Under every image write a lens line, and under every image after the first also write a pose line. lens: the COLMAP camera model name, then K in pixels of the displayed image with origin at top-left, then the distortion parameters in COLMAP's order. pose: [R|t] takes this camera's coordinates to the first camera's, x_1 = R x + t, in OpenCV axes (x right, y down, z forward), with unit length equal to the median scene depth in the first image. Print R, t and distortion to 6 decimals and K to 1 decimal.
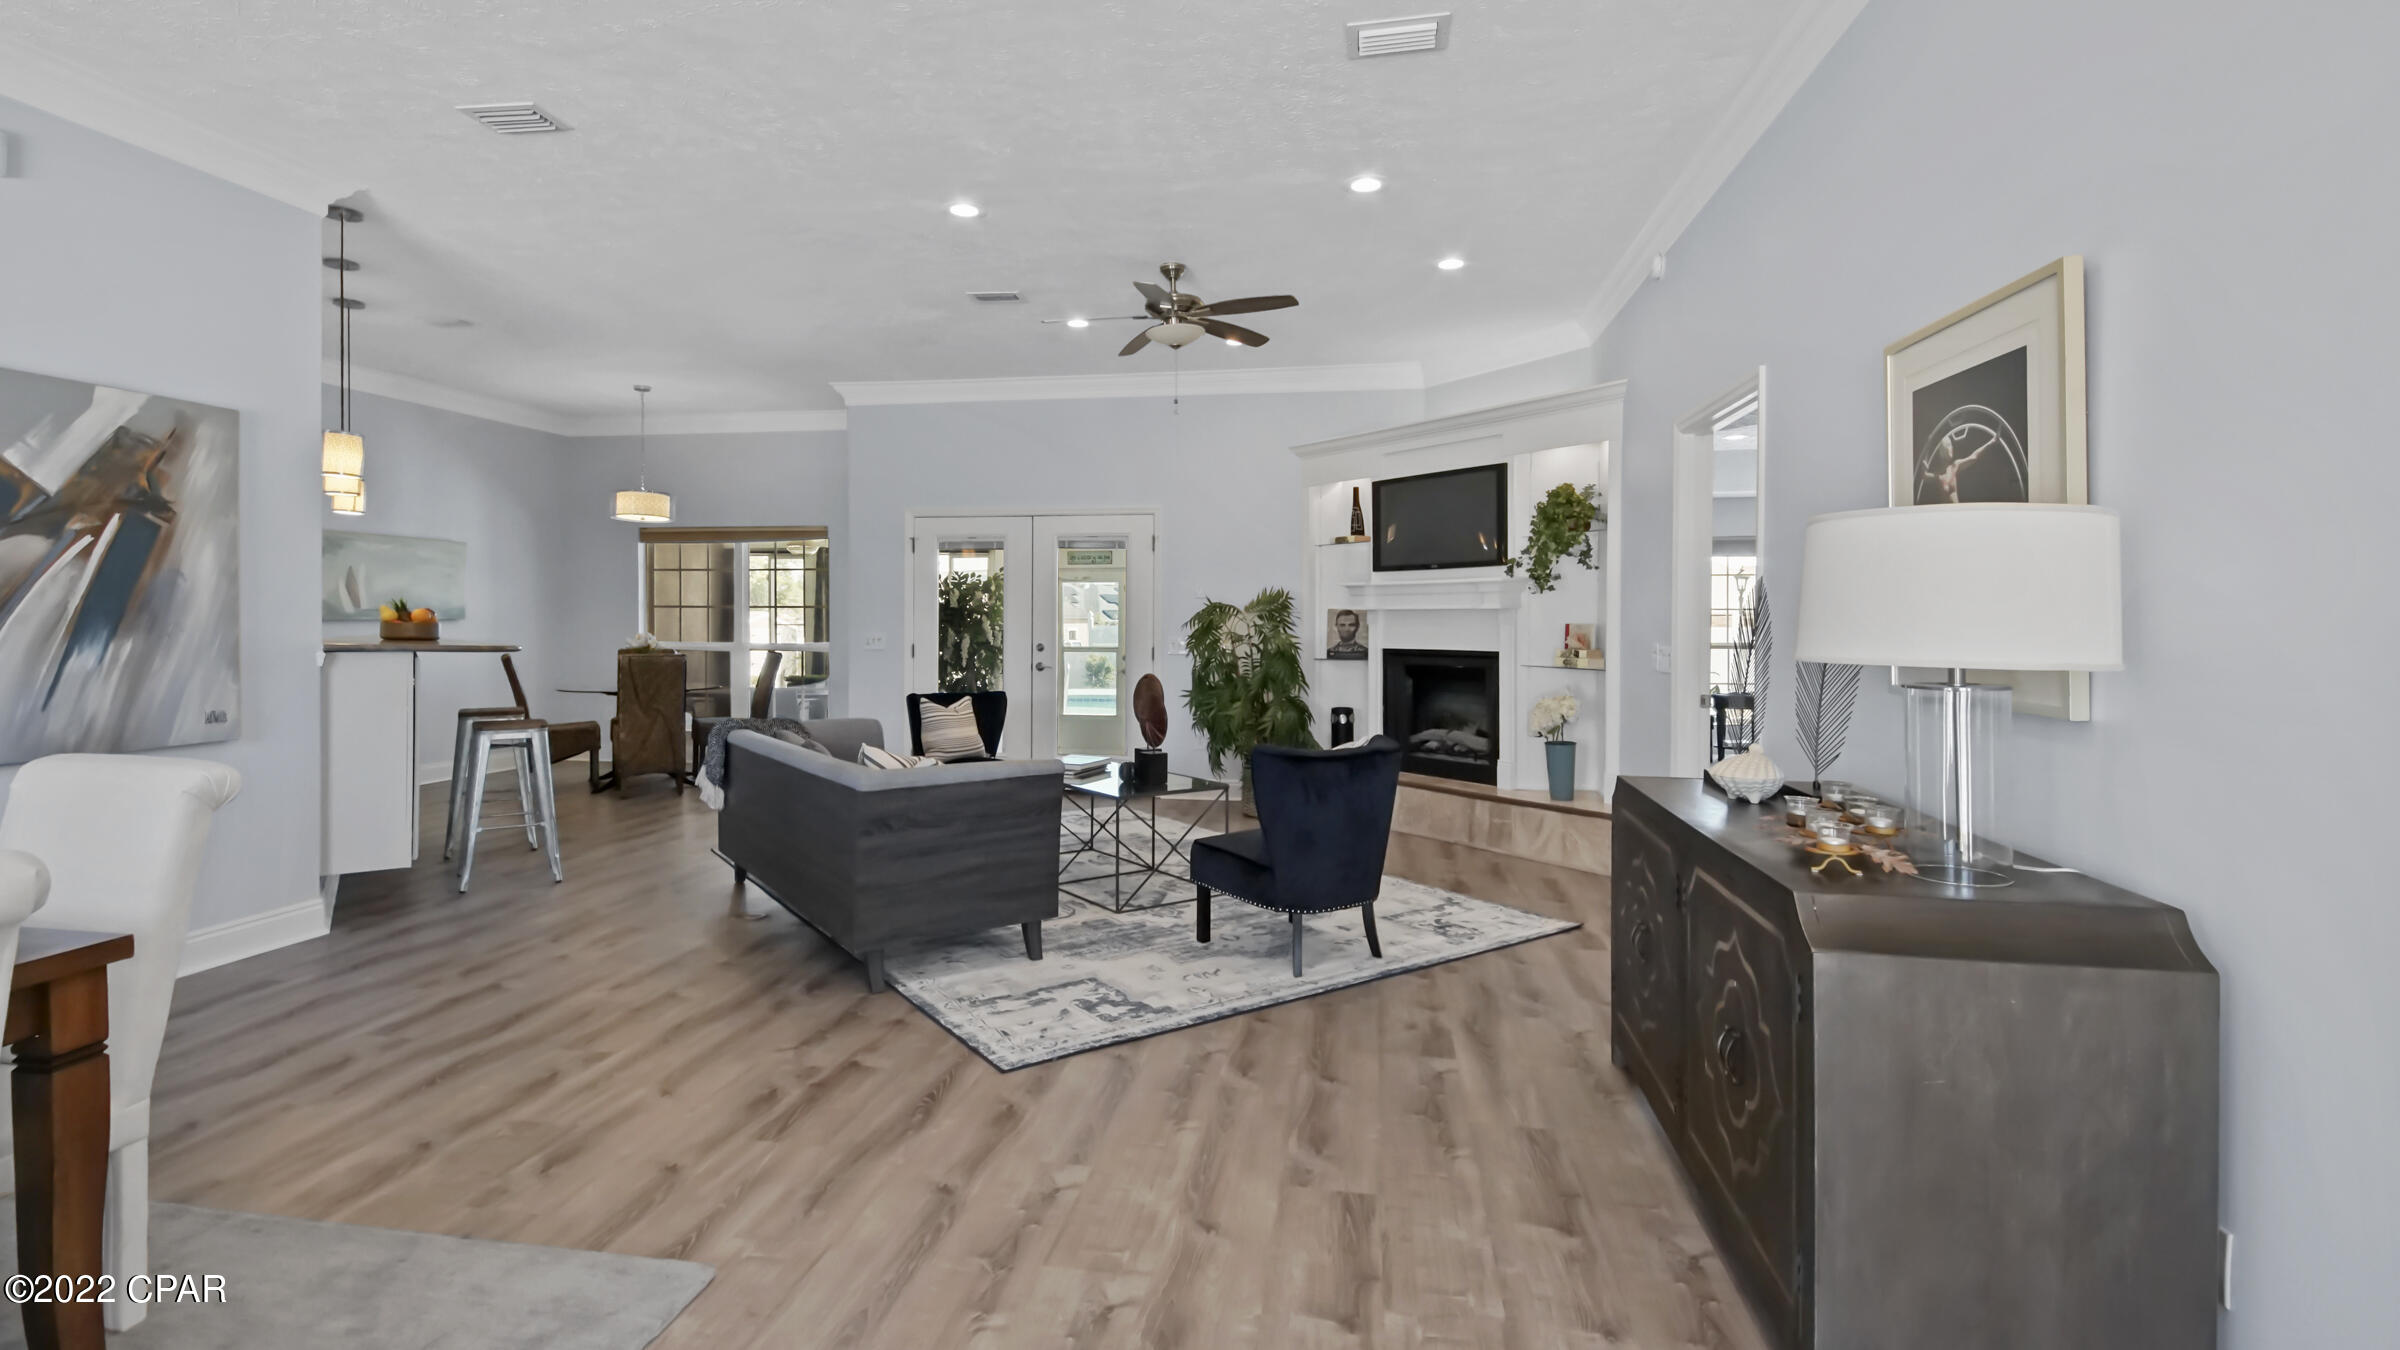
lens RADIAL K [[1129.1, 0, 1199.1], [0, 1129.1, 642.2], [0, 0, 1]] dist [0.014821, 0.000172]
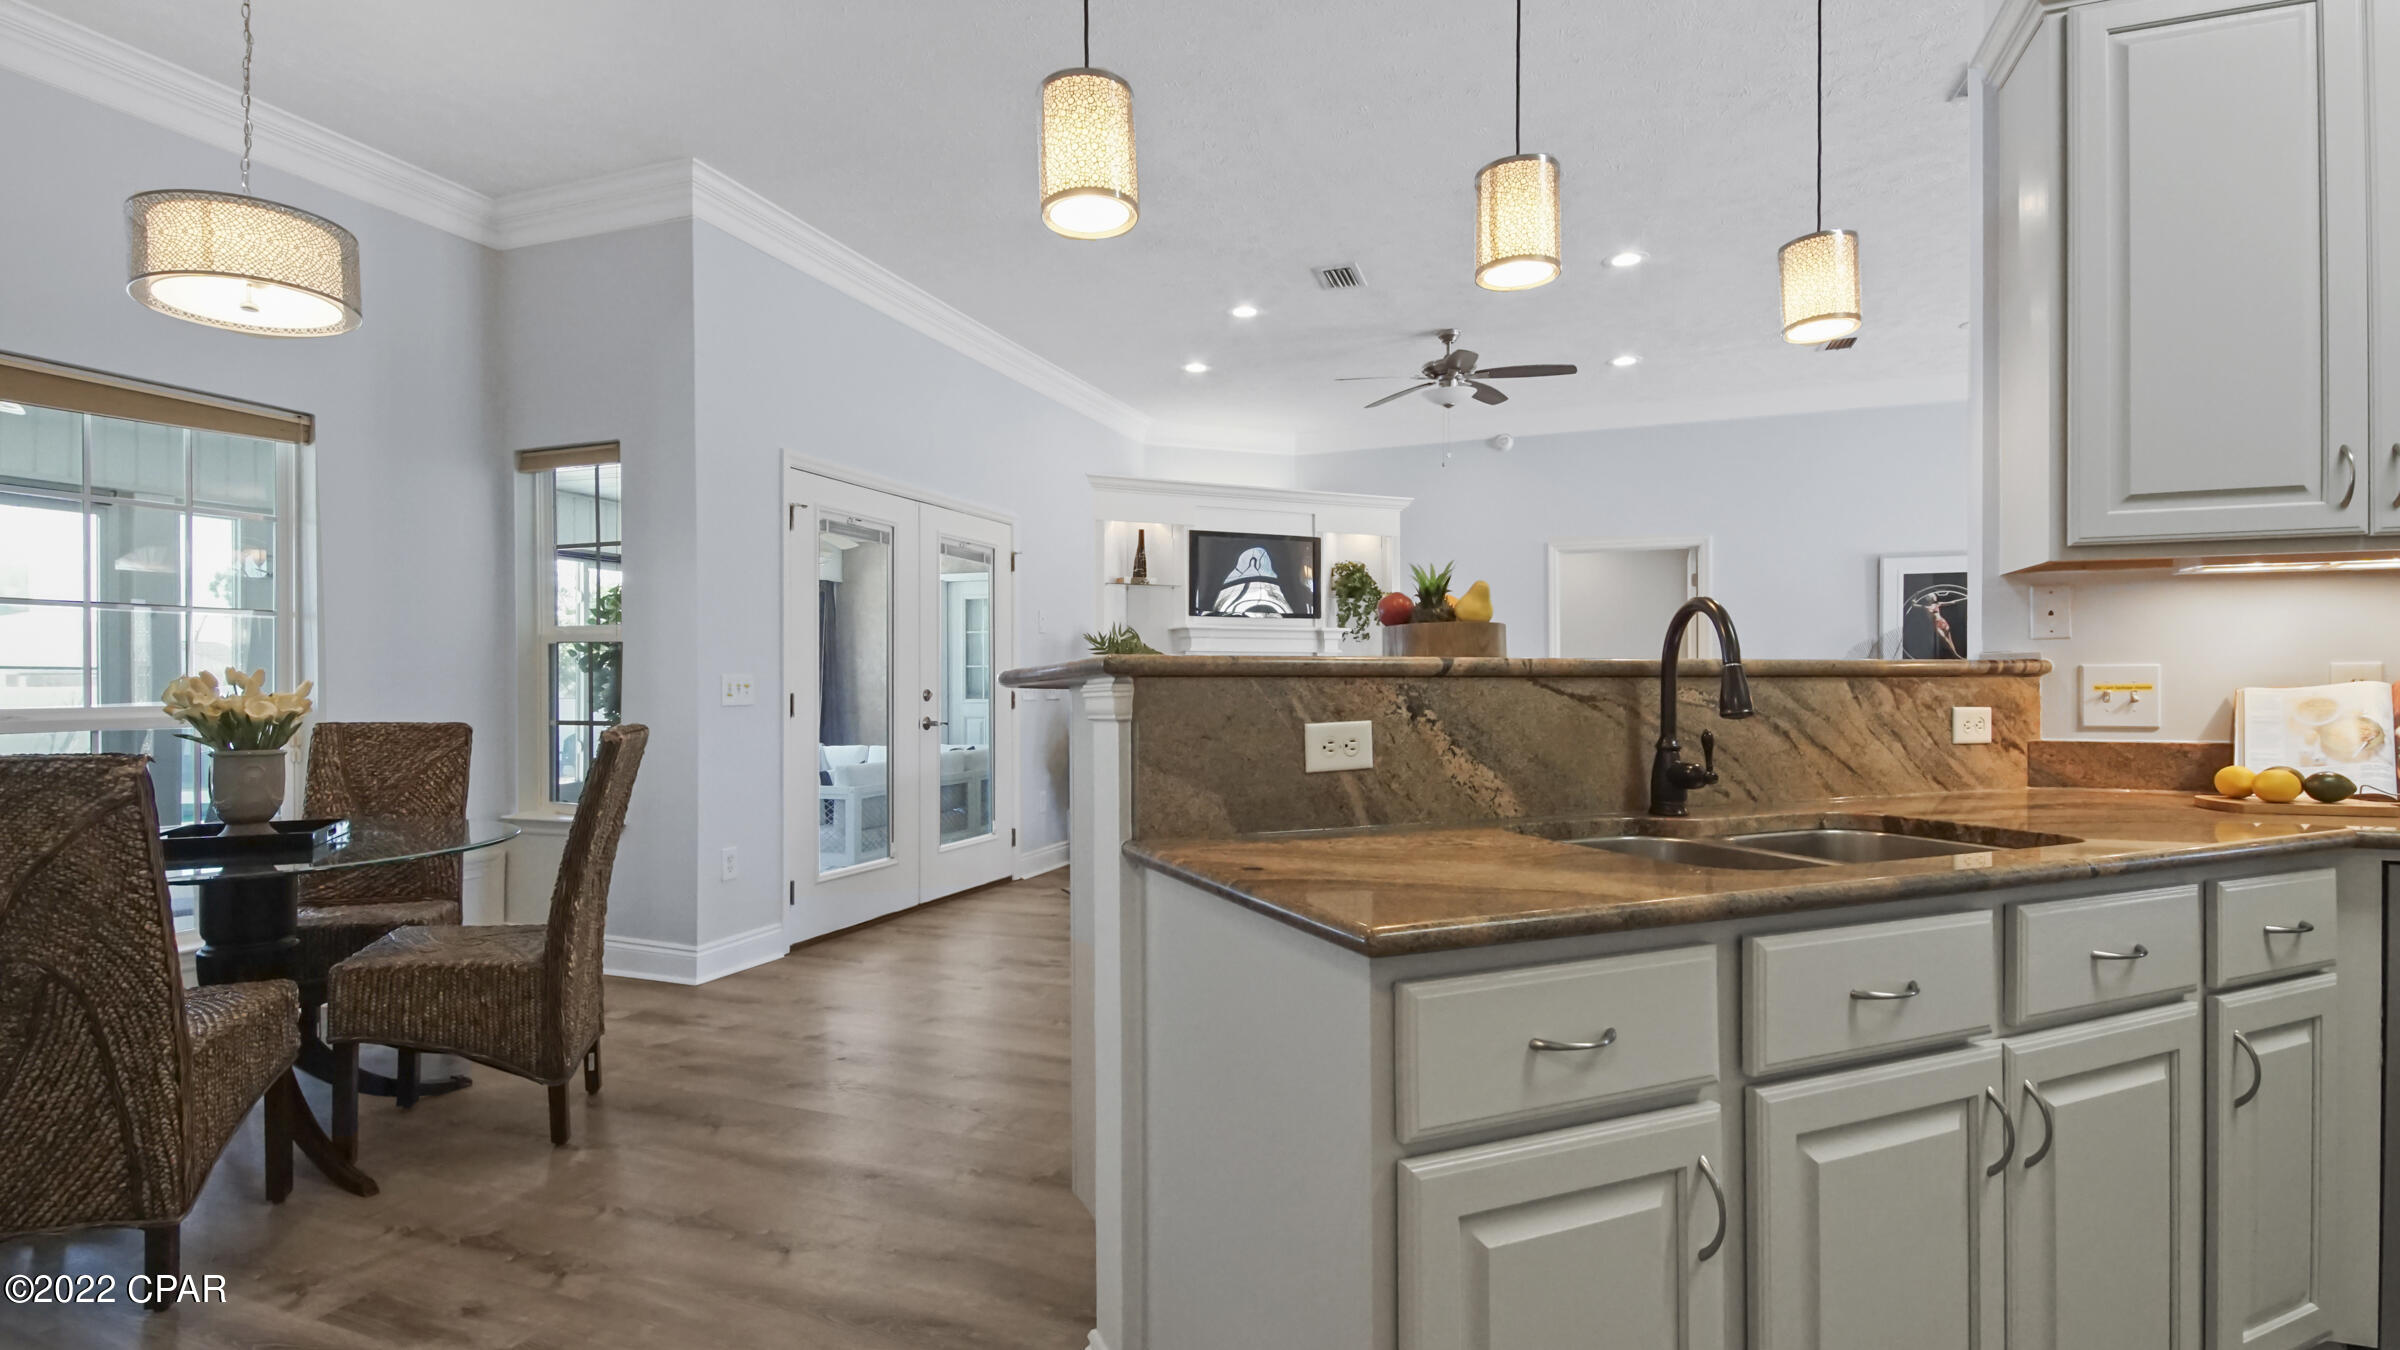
lens RADIAL K [[1129.1, 0, 1199.1], [0, 1129.1, 642.2], [0, 0, 1]] dist [0.014821, 0.000172]
pose [[0.204974, 0.032785, 0.978218, -0.966212], [0.023688, 0.998980, -0.038445, 0.003301], [-0.978481, 0.031053, 0.203988, 0.861198]]
